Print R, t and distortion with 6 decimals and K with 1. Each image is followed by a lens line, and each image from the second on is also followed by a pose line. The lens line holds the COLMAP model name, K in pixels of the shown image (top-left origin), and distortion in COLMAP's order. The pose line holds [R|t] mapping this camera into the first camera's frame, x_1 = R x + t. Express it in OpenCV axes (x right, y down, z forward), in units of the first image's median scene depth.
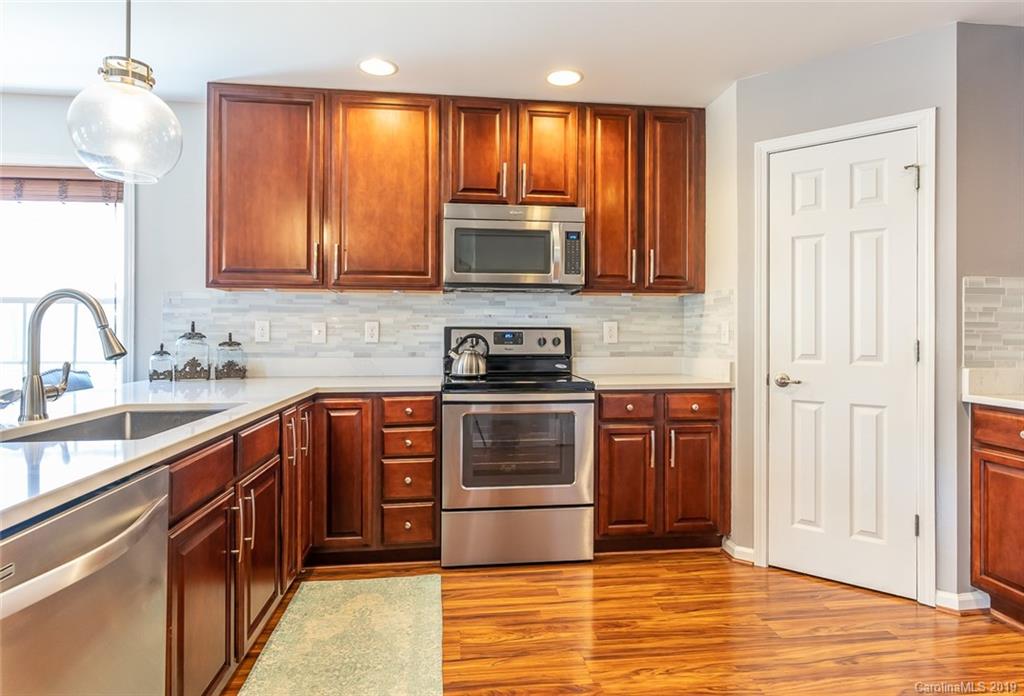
lens RADIAL K [[573.0, 0, 525.4], [0, 573.0, 331.8], [0, 0, 1]] dist [-0.005912, 0.004073]
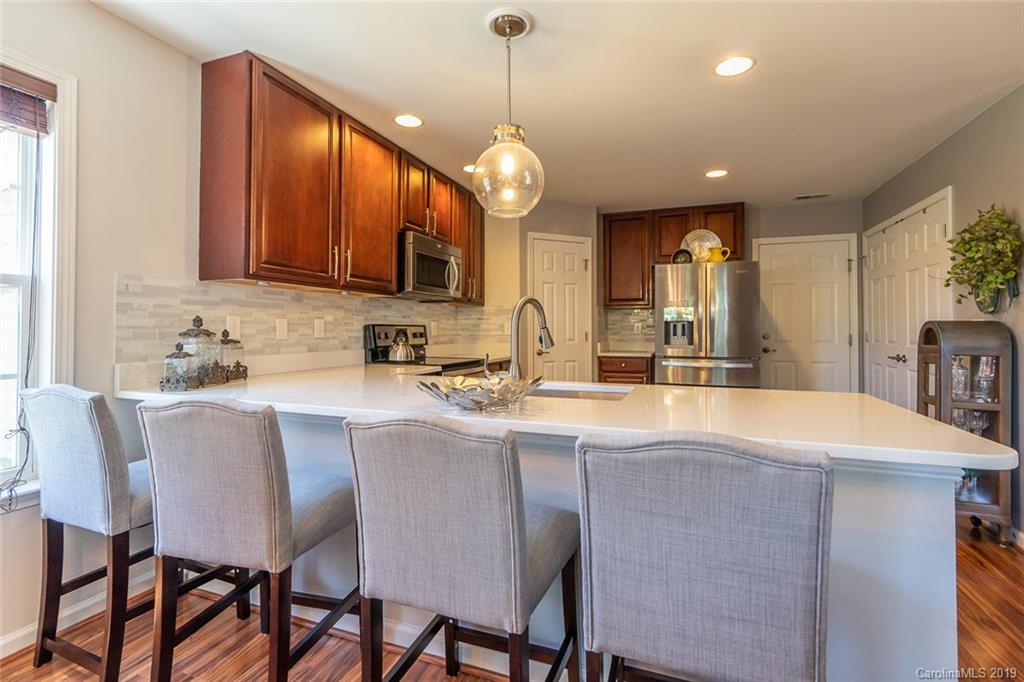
lens RADIAL K [[470.4, 0, 513.0], [0, 470.4, 323.1], [0, 0, 1]] dist [-0.006779, 0.002517]
pose [[0.464080, 0.009790, 0.885739, -0.980762], [-0.002598, 0.999950, -0.009691, -0.001881], [-0.885789, 0.002196, 0.464082, 0.282103]]
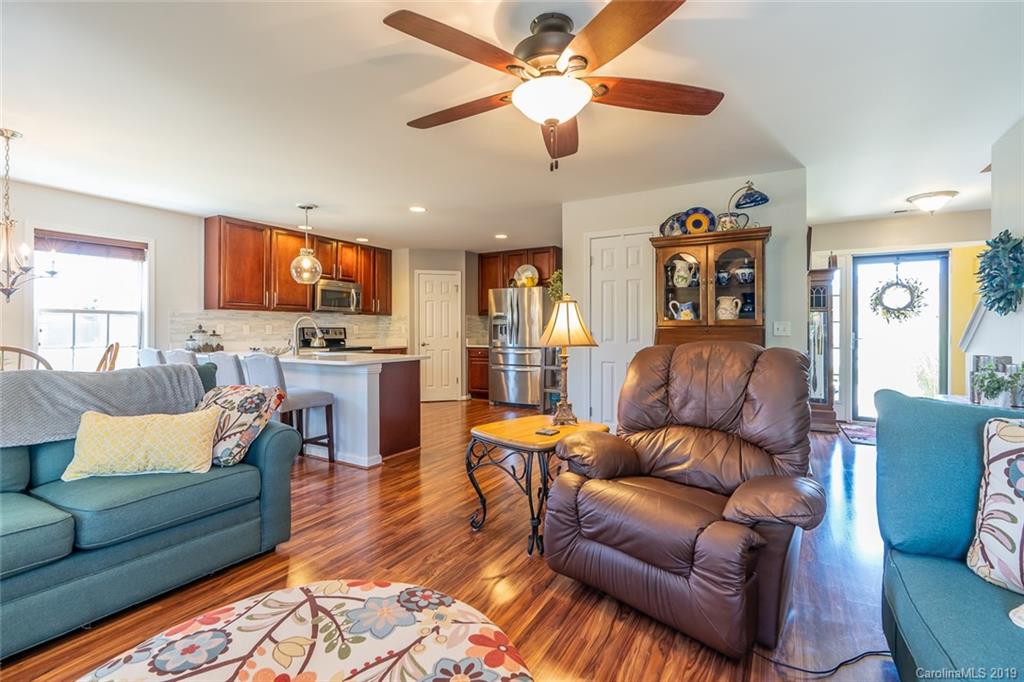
lens RADIAL K [[470.4, 0, 512.8], [0, 470.4, 330.8], [0, 0, 1]] dist [-0.006779, 0.002517]
pose [[0.604280, -0.003094, 0.796766, -1.265254], [-0.000318, 0.999991, 0.004123, -0.002737], [-0.796772, -0.002745, 0.604274, -0.944917]]
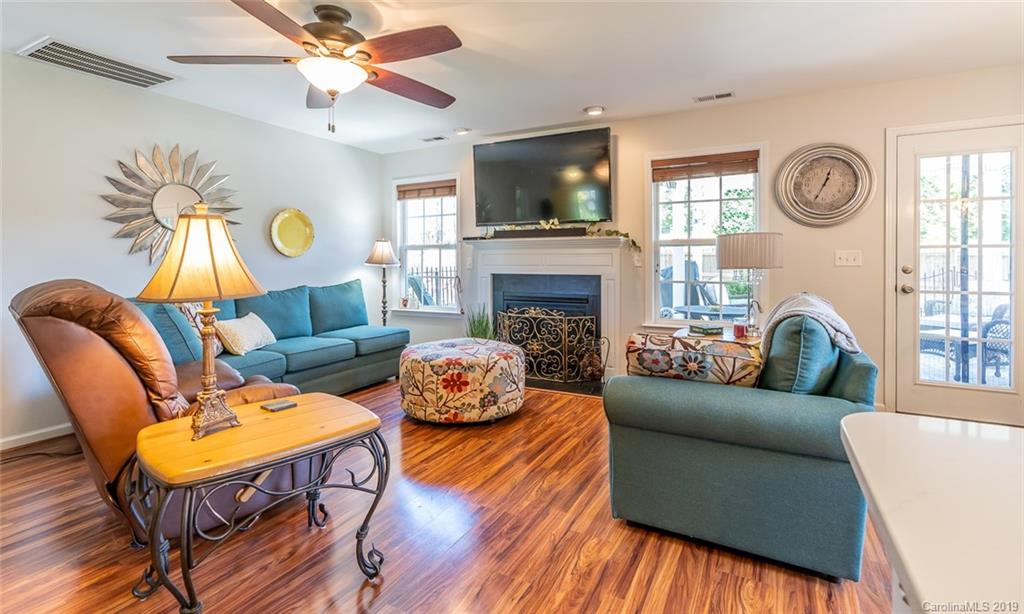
lens RADIAL K [[470.3, 0, 521.1], [0, 470.3, 261.8], [0, 0, 1]] dist [-0.005613, 0.001630]
pose [[-0.566504, 0.005052, -0.824044, -0.230144], [0.004493, 0.999985, 0.003042, -0.004896], [0.824047, -0.001980, -0.566518, 0.125798]]
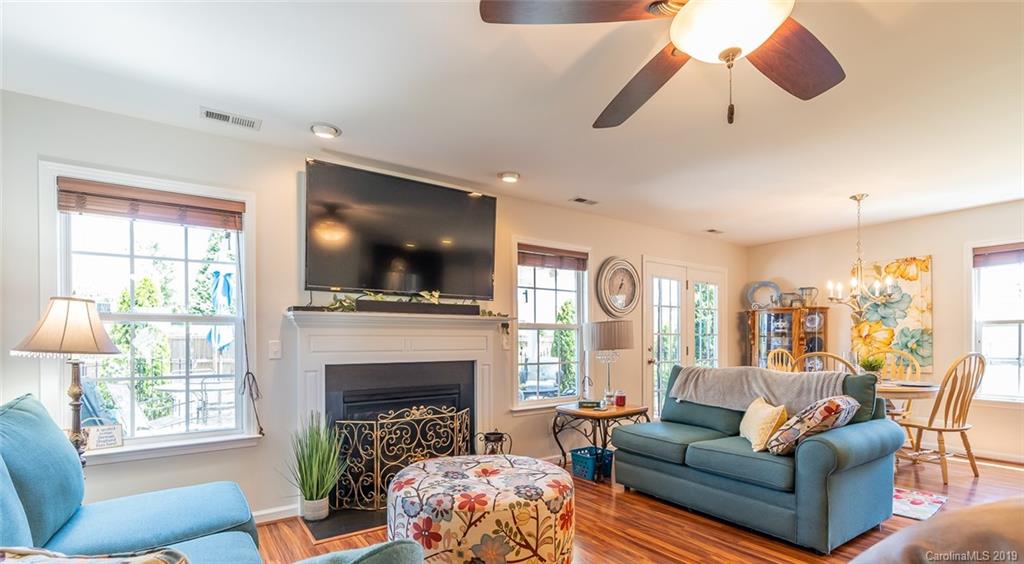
lens RADIAL K [[463.2, 0, 511.2], [0, 463.2, 341.8], [0, 0, 1]] dist [-0.006945, 0.001580]
pose [[0.470091, -0.004631, -0.882606, -0.404274], [0.008097, 0.999967, -0.000934, -0.006618], [0.882581, -0.006707, 0.470113, -1.004006]]
